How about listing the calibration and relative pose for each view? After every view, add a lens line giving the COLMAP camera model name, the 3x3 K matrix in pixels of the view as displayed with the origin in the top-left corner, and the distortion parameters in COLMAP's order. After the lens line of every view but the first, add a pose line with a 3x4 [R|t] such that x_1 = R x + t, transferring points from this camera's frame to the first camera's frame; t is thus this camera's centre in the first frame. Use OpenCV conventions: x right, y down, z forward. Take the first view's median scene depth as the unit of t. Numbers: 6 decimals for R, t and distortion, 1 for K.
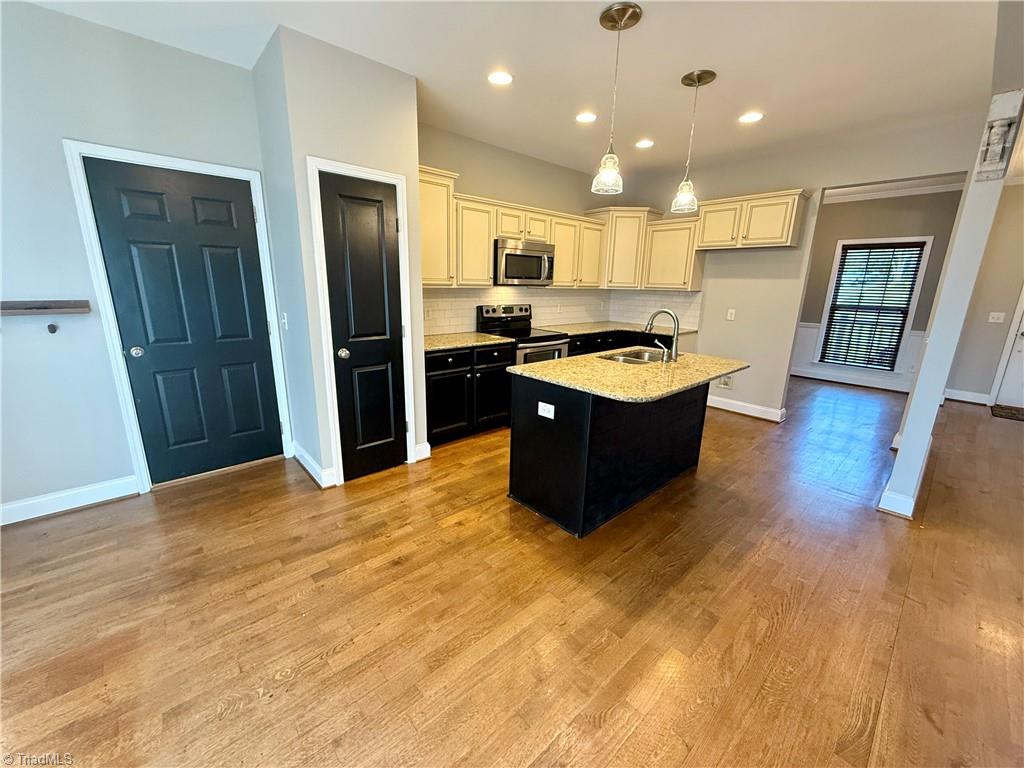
lens RADIAL K [[408.0, 0, 508.4], [0, 408.0, 383.1], [0, 0, 1]] dist [-0.000017, 0.000095]
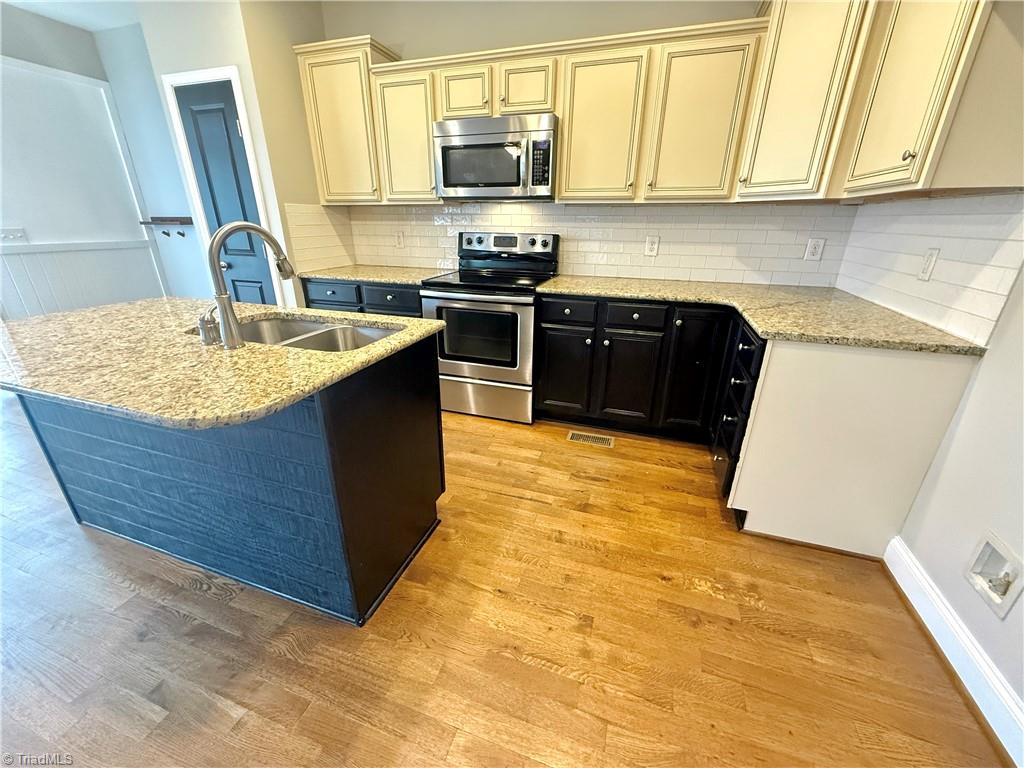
lens RADIAL K [[408.0, 0, 510.9], [0, 408.0, 382.6], [0, 0, 1]] dist [-0.000017, 0.000095]
pose [[0.490164, 0.308469, -0.815221, 0.693994], [-0.207246, 0.949707, 0.234747, -0.138023], [0.846633, 0.053887, 0.529441, 0.779499]]
